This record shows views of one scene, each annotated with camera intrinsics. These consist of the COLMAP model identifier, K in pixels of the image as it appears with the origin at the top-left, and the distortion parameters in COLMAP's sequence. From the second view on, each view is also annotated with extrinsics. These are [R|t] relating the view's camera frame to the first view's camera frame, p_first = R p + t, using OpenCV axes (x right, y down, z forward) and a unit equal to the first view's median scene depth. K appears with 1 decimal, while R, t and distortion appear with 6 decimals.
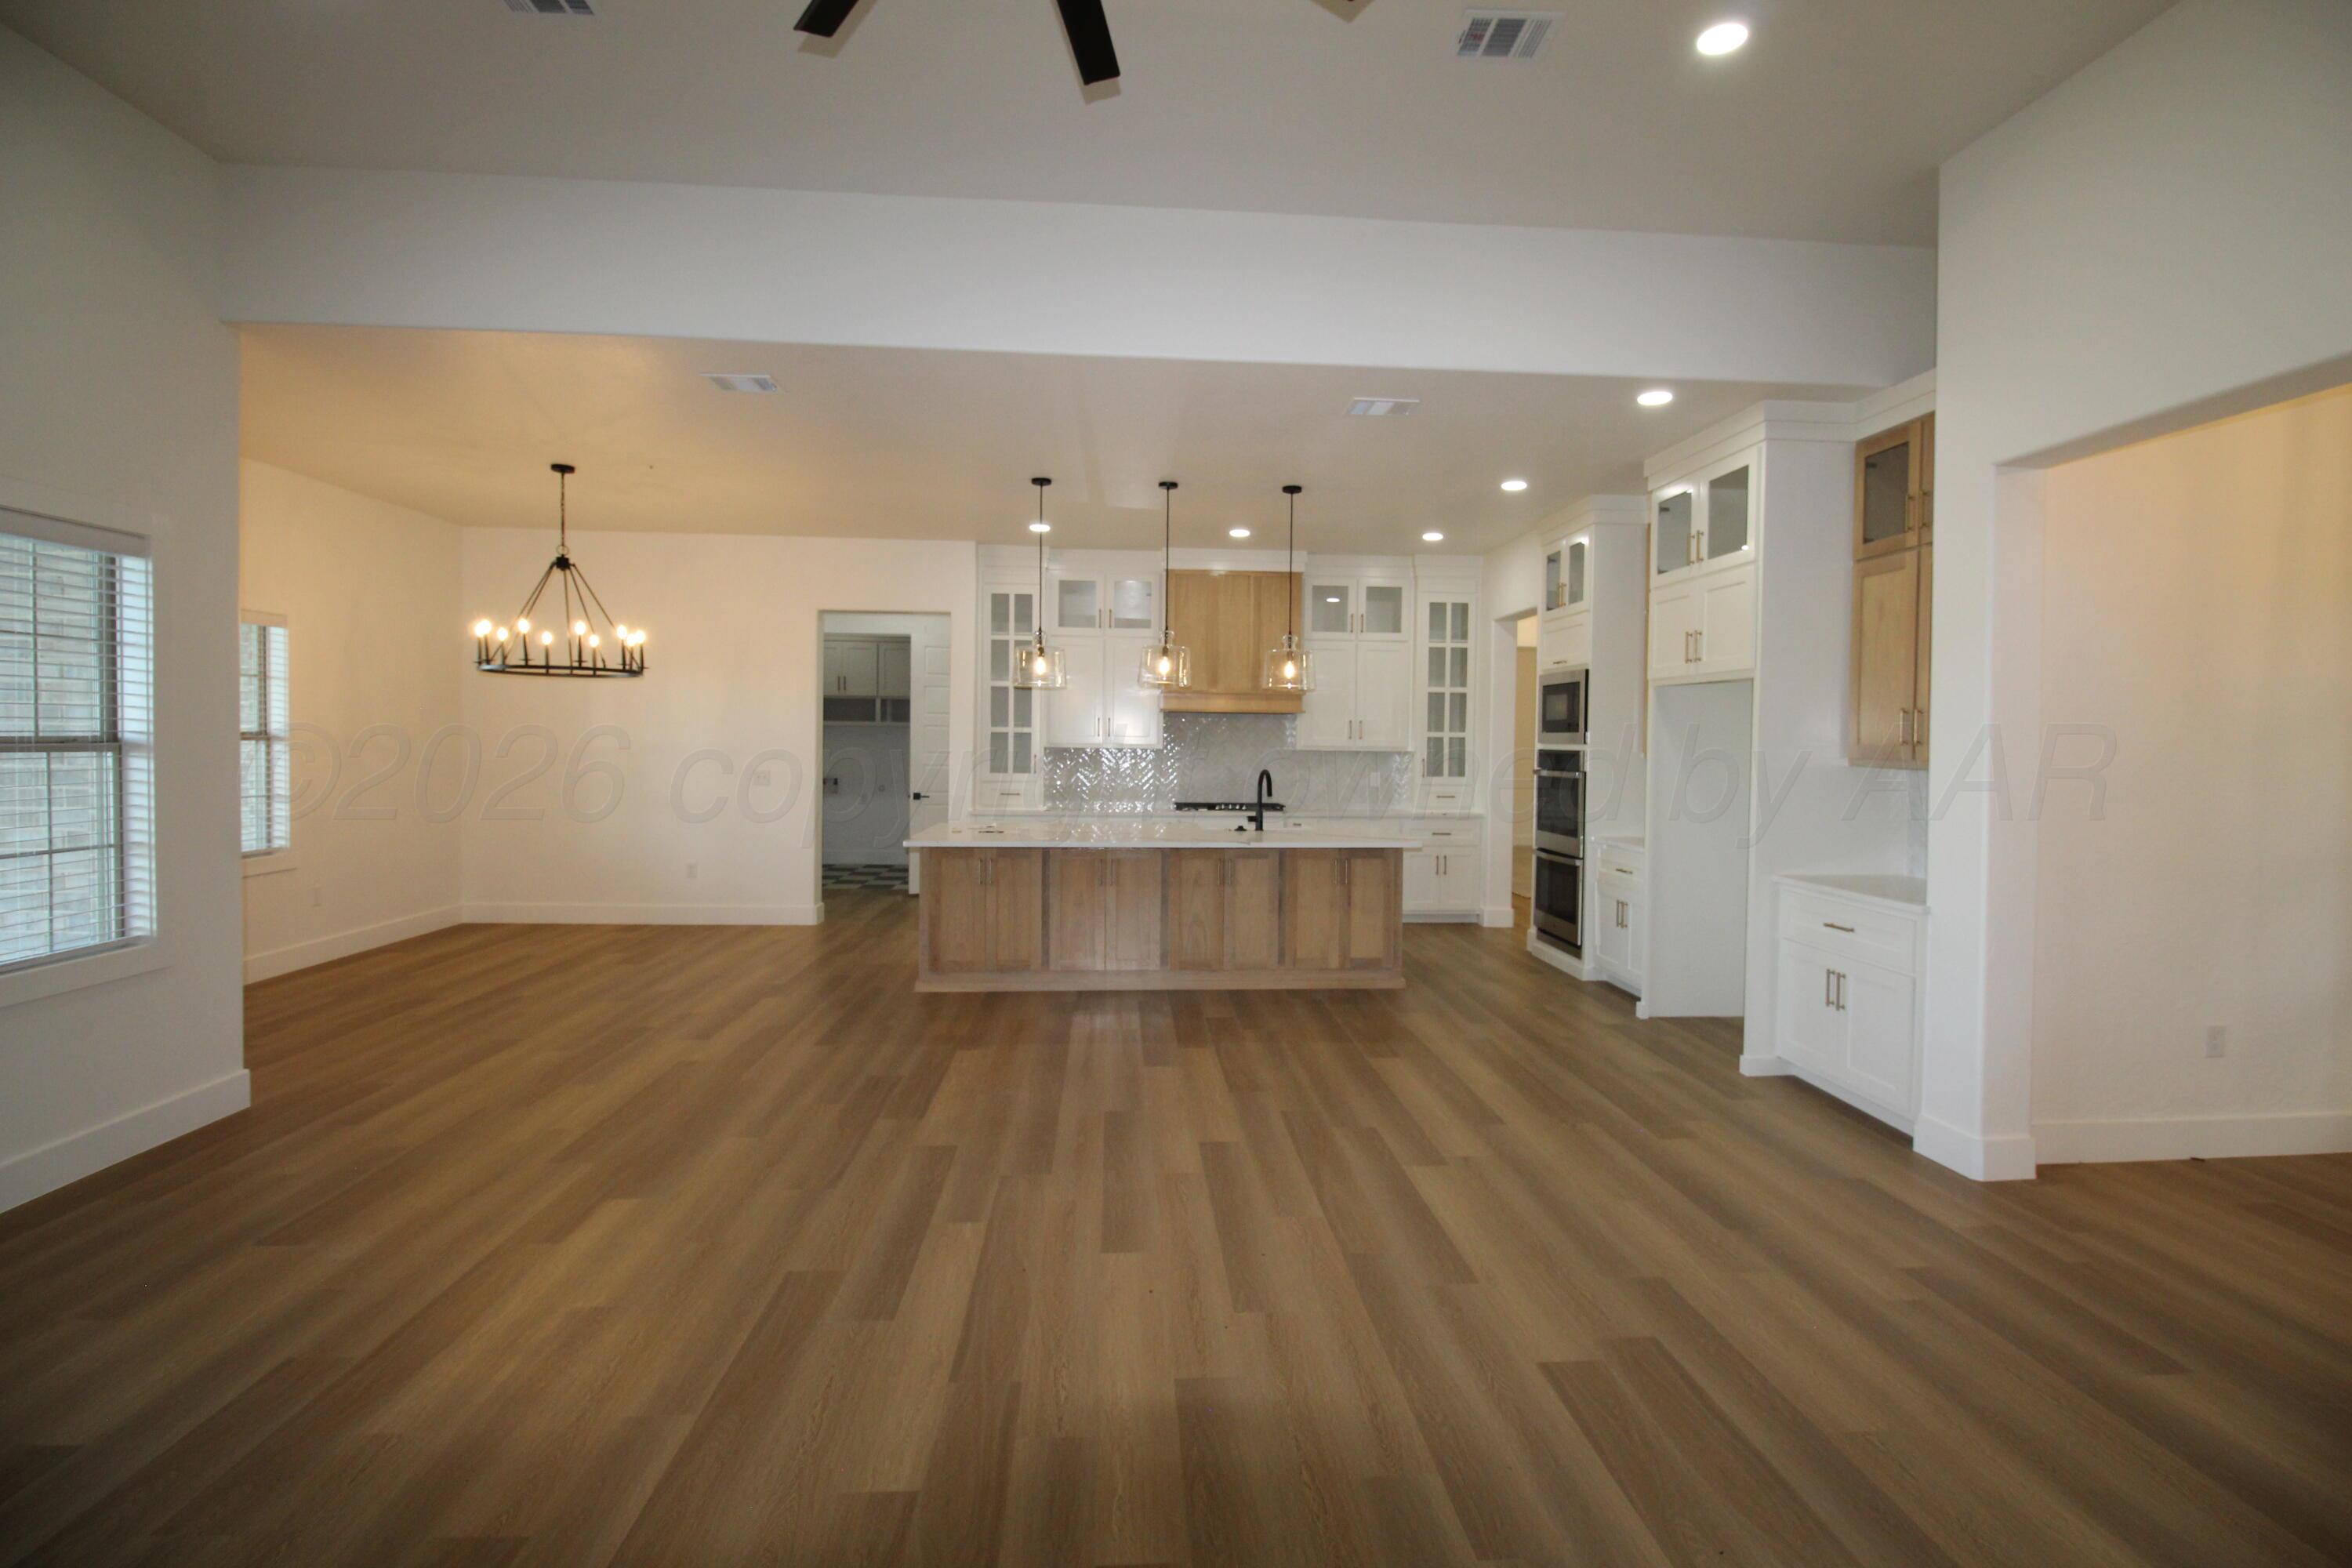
lens RADIAL K [[1089.2, 0, 1169.1], [0, 1089.2, 782.6], [0, 0, 1]] dist [-0.018161, -0.005381]
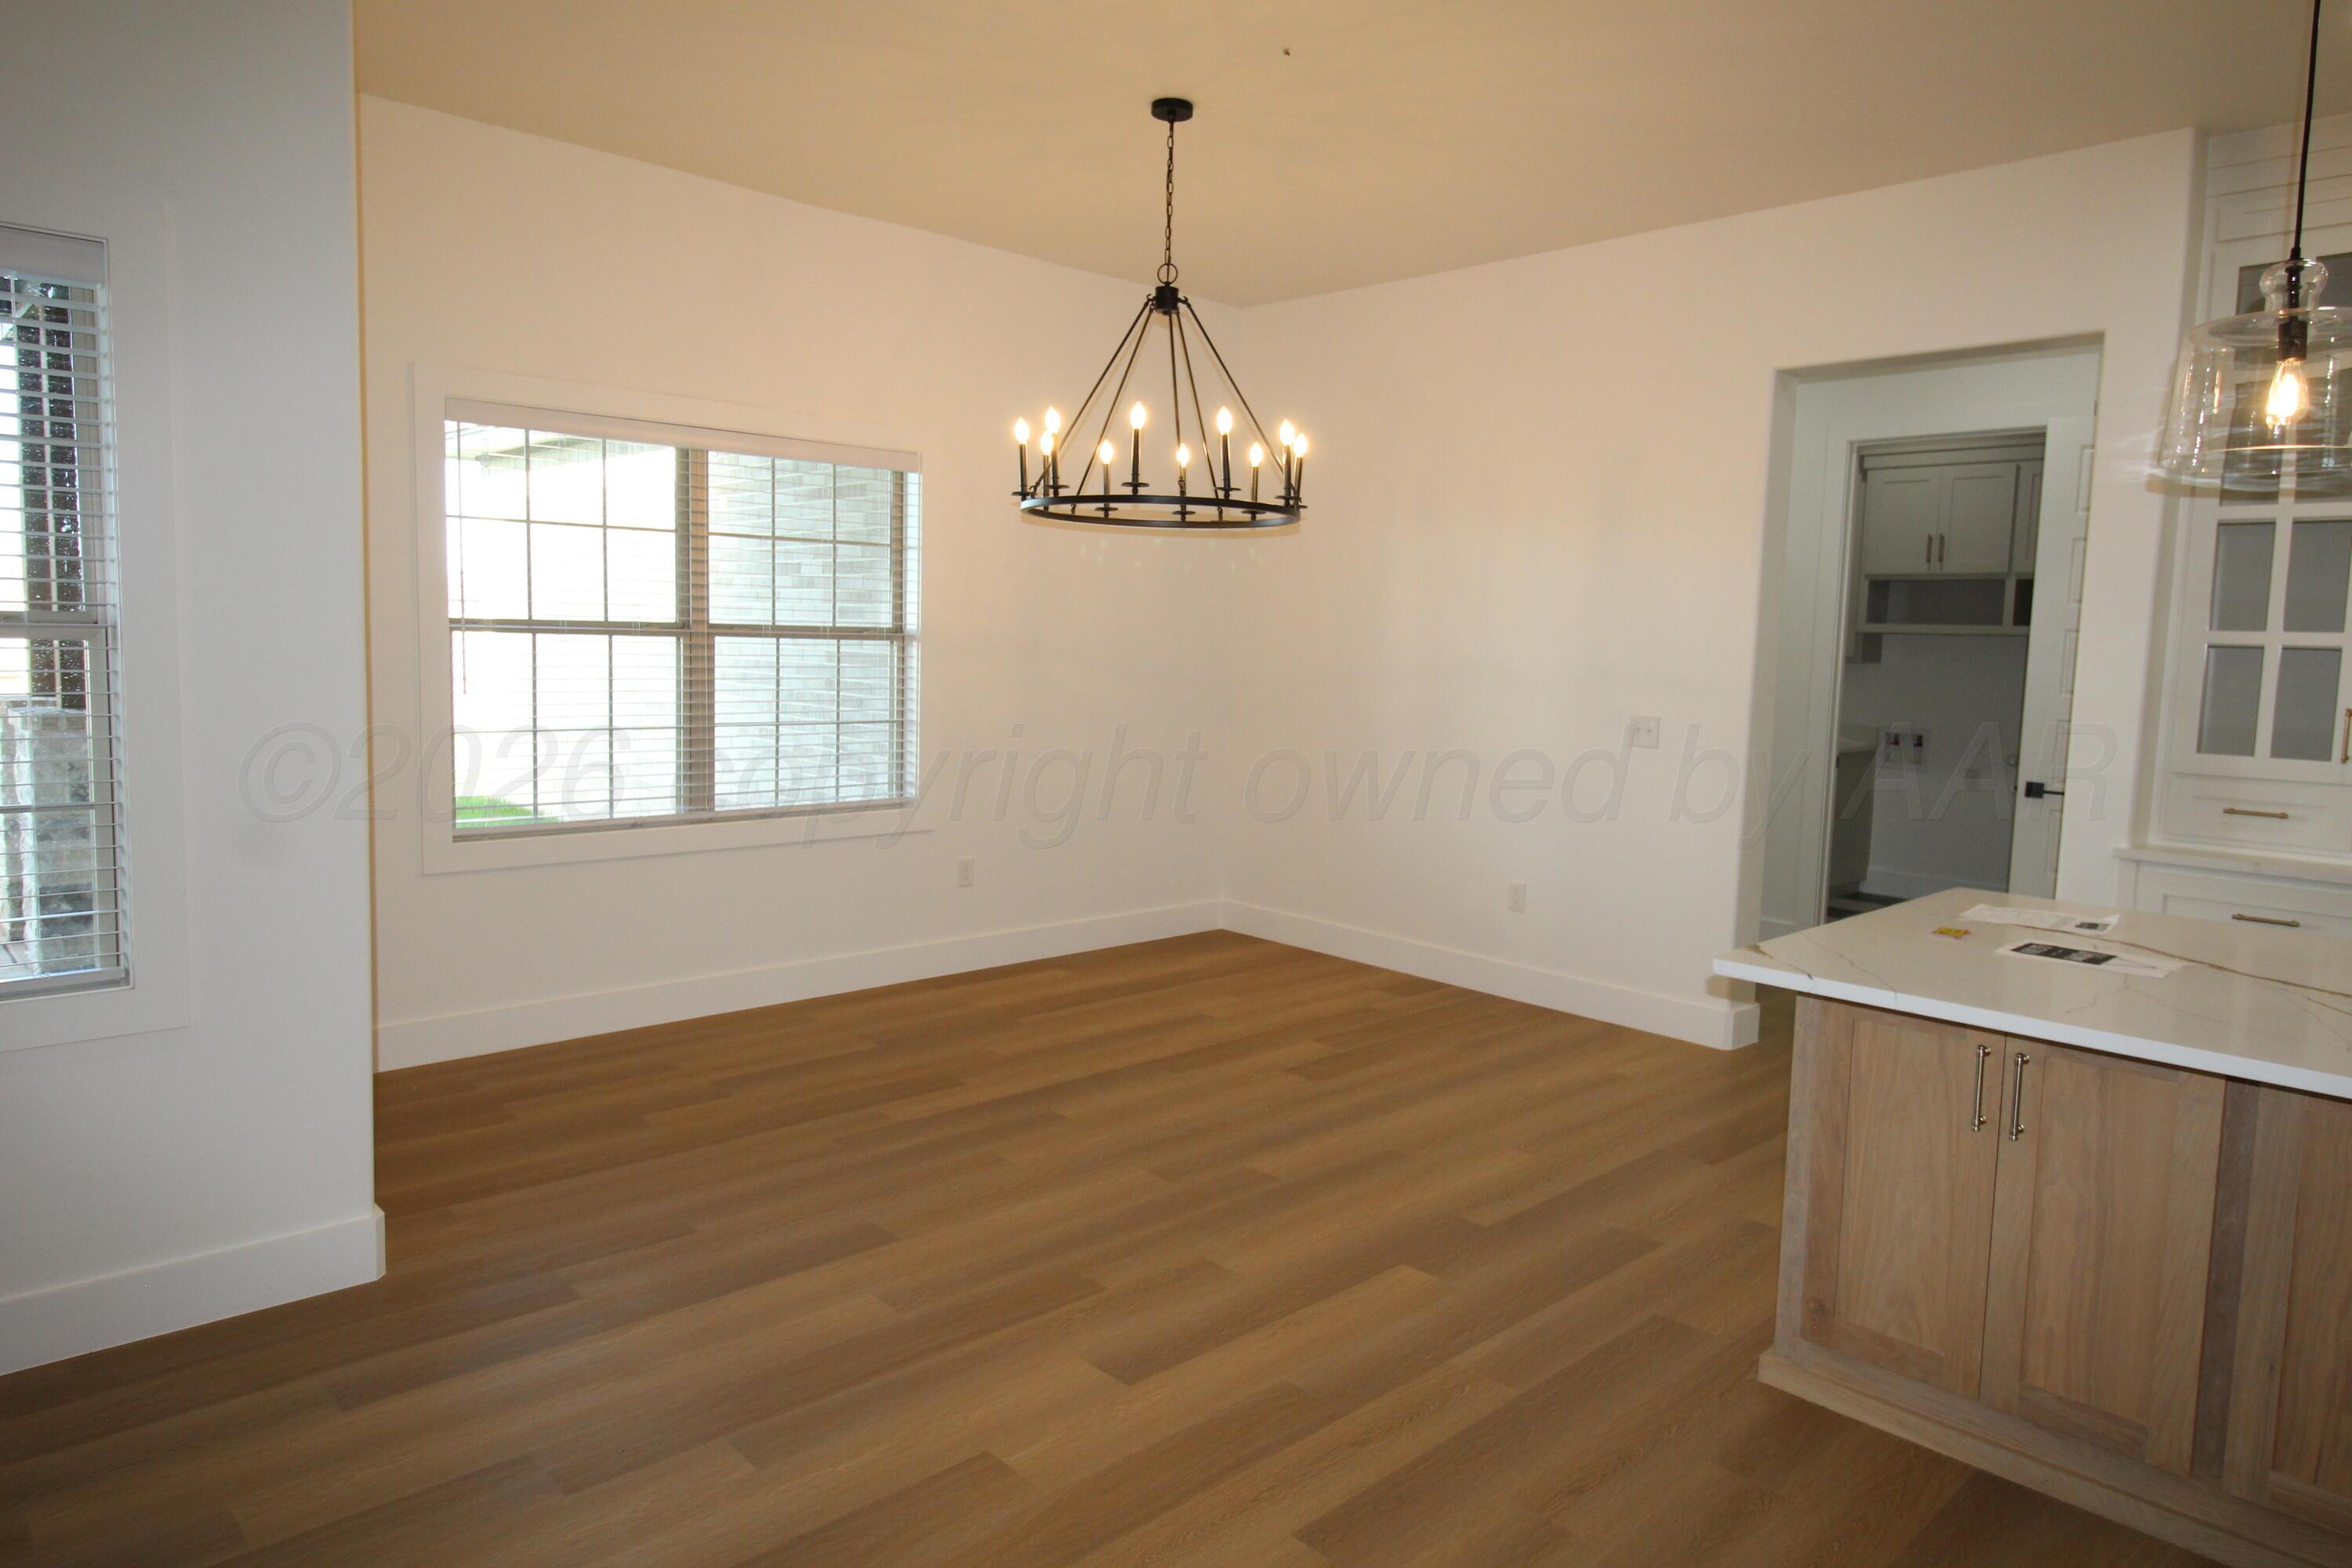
lens RADIAL K [[1454.1, 0, 1190.7], [0, 1454.1, 764.7], [0, 0, 1]] dist [-0.002717, 0.000434]
pose [[0.654855, 0.072399, -0.752278, -0.017612], [-0.050135, 0.997370, 0.052343, -0.018882], [0.754089, 0.003438, 0.656763, 0.557801]]
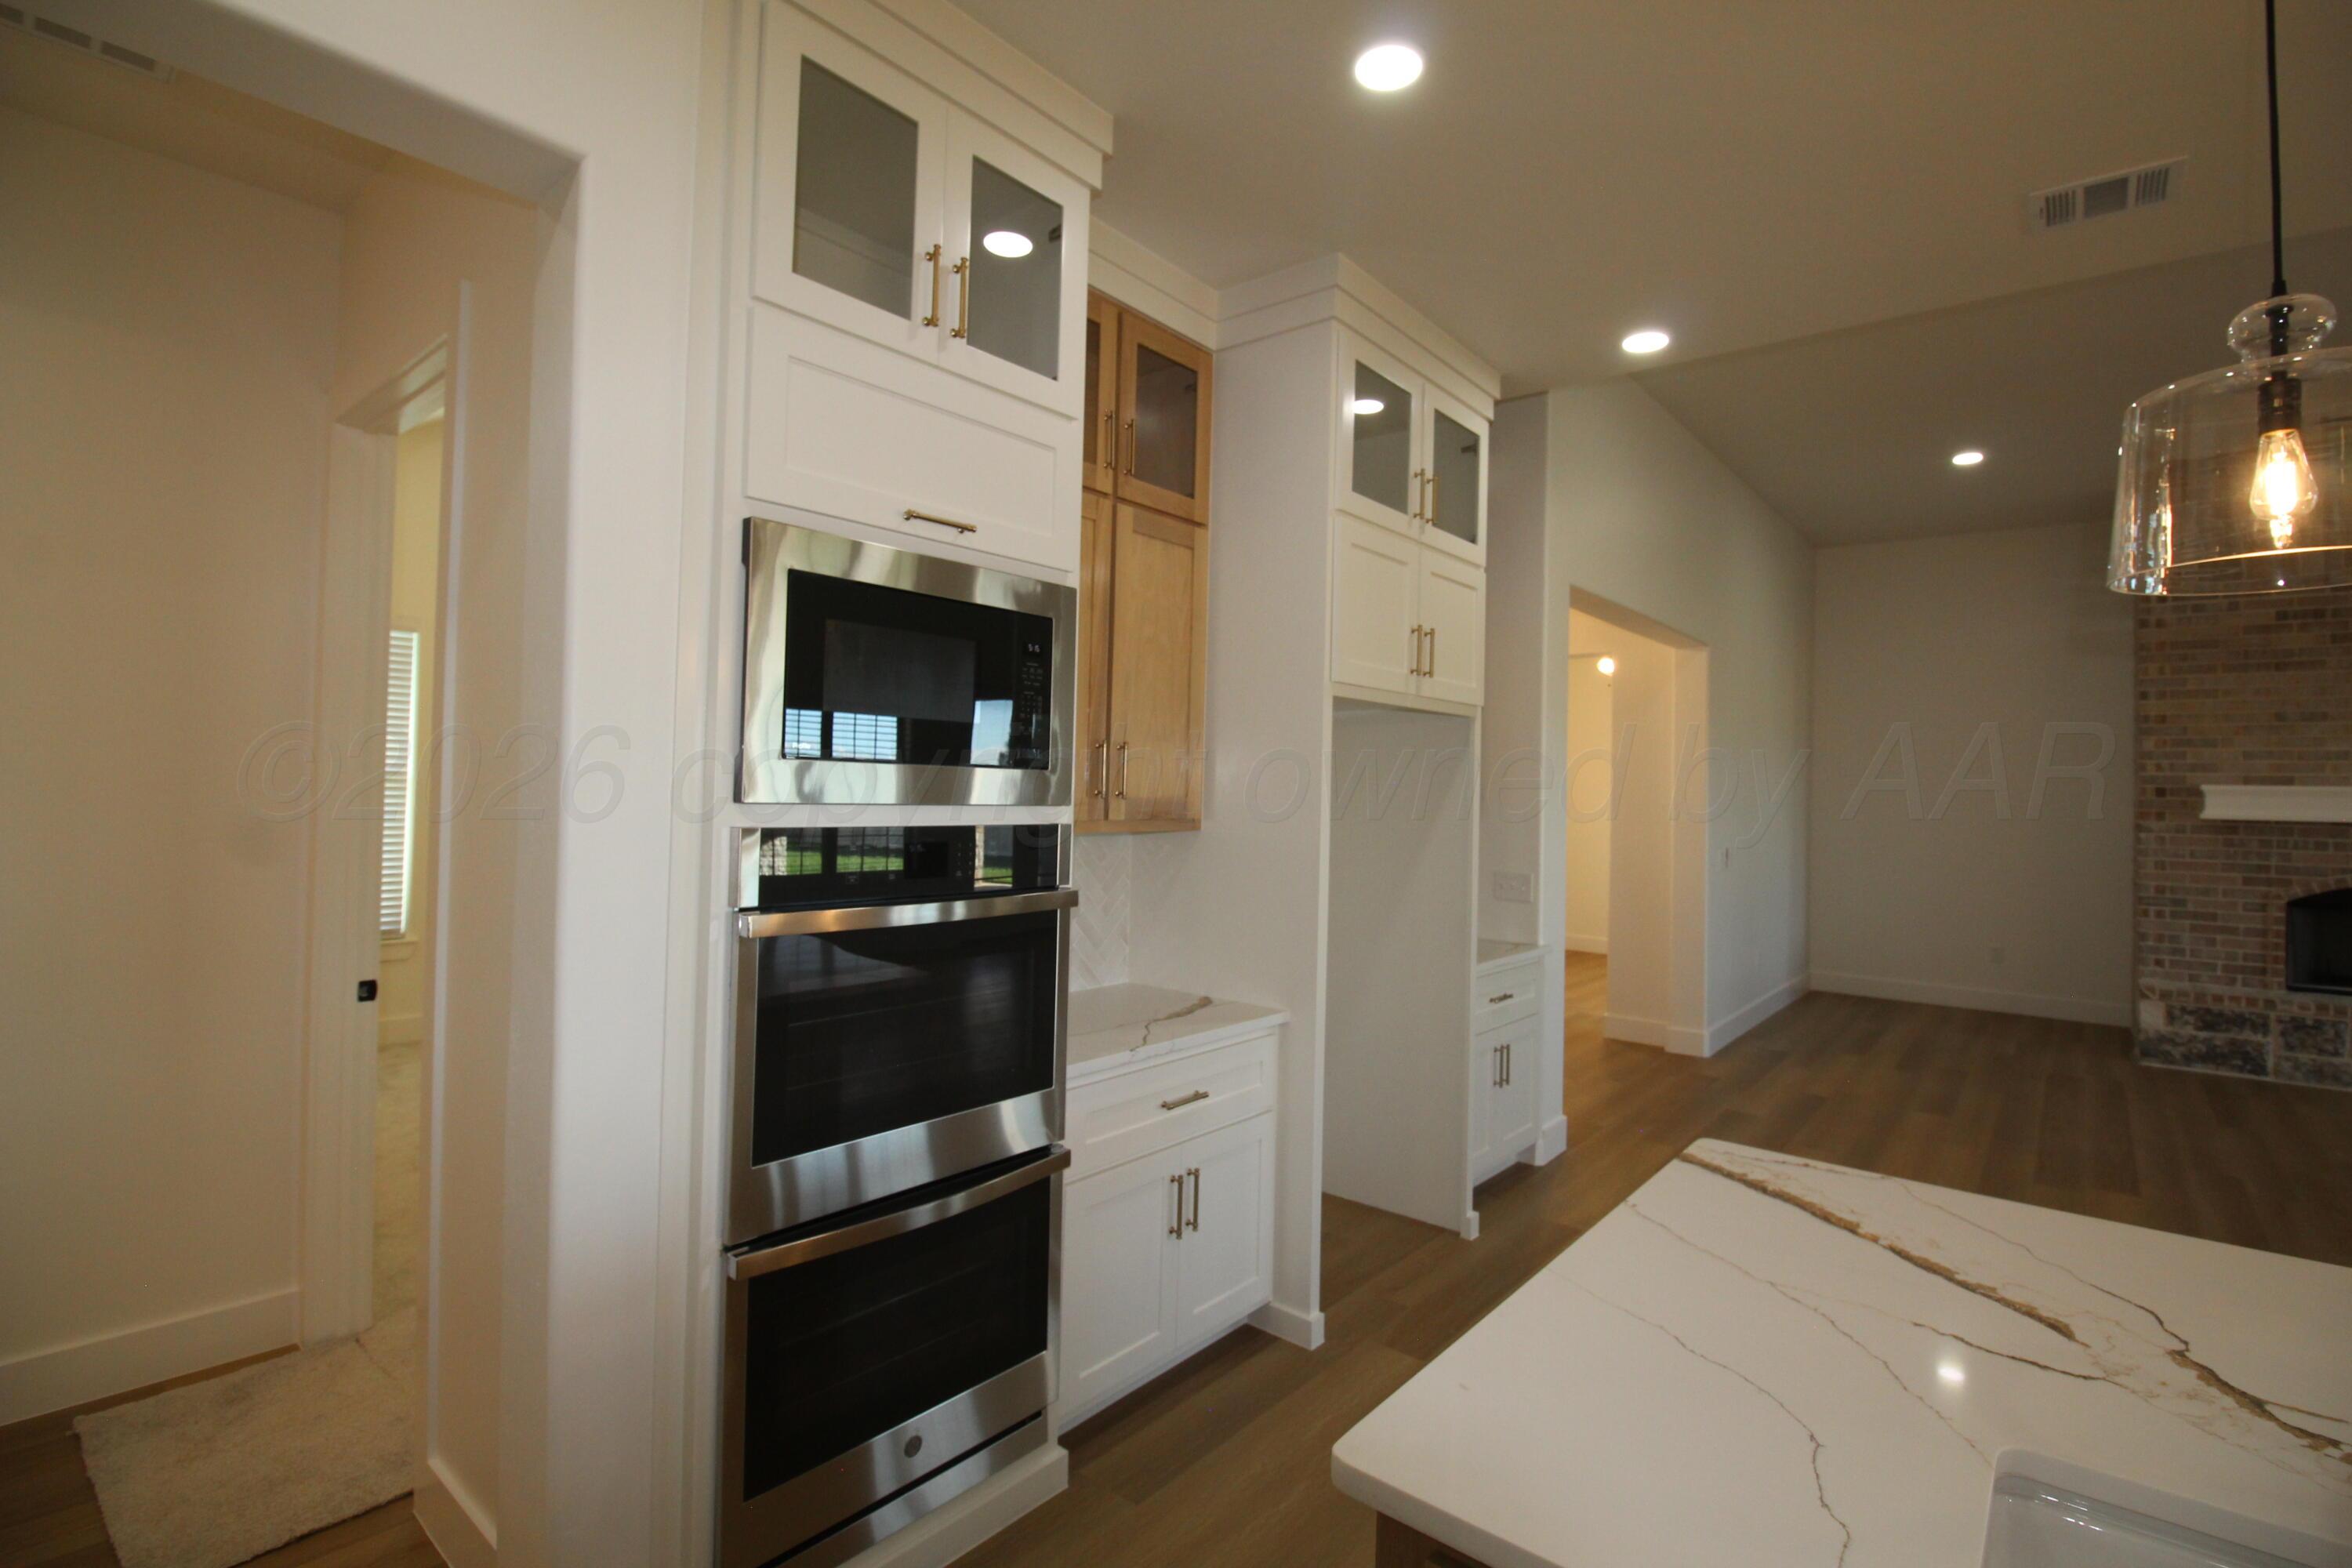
lens RADIAL K [[1089.2, 0, 1184.2], [0, 1089.2, 767.7], [0, 0, 1]] dist [-0.018161, -0.005381]
pose [[-0.730074, -0.011727, 0.683268, 0.125327], [-0.002636, 0.999894, 0.014344, -0.055188], [-0.683363, 0.008671, -0.730027, 1.297736]]
